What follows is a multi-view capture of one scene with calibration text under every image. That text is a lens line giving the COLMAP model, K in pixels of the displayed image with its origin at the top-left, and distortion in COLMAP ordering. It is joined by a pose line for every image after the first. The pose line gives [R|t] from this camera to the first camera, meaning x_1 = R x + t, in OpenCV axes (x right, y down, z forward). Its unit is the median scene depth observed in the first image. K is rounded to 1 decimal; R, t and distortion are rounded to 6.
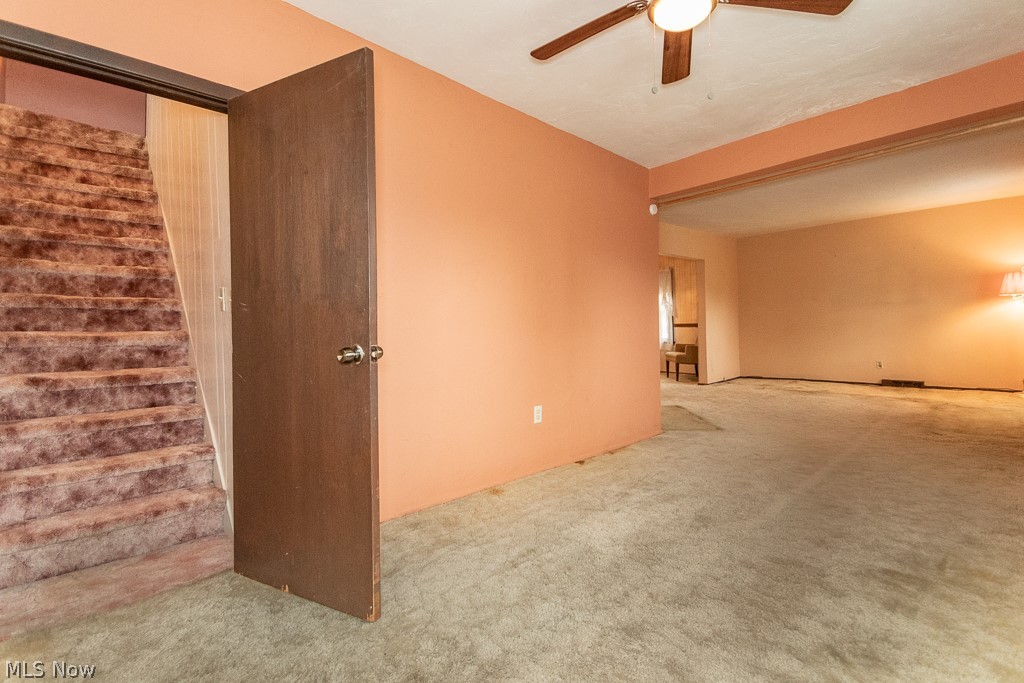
lens RADIAL K [[474.3, 0, 514.6], [0, 474.3, 335.0], [0, 0, 1]] dist [0.042501, -0.002827]
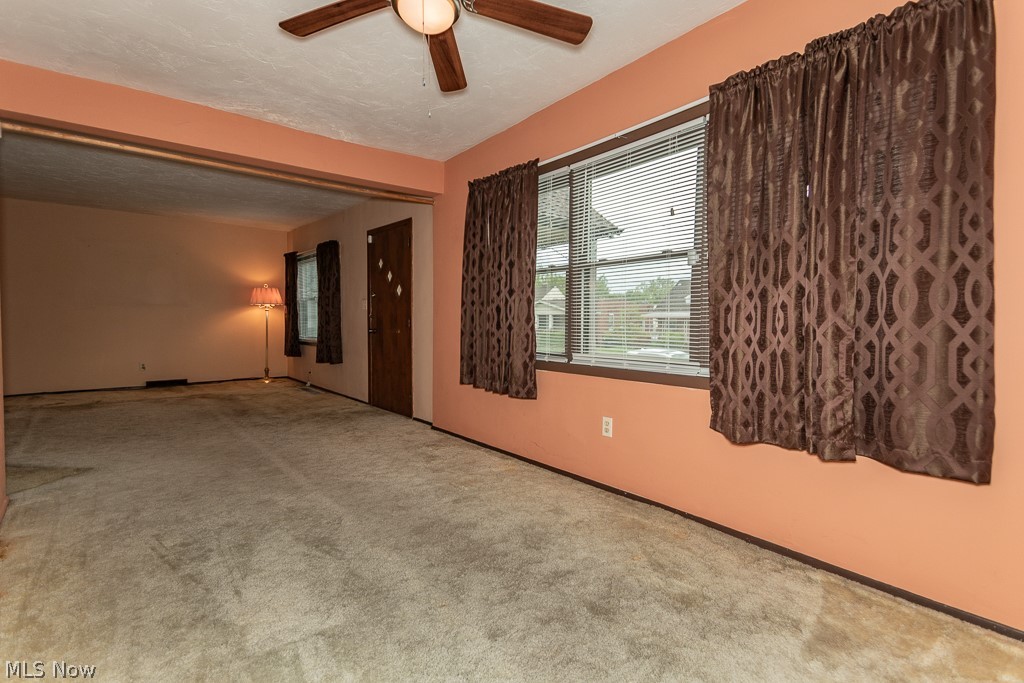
lens RADIAL K [[474.3, 0, 515.9], [0, 474.3, 338.0], [0, 0, 1]] dist [0.042501, -0.002827]
pose [[0.078188, -0.016695, 0.996799, -0.461610], [0.011209, 0.999811, 0.015866, -0.012130], [-0.996876, 0.009933, 0.078361, 0.536562]]
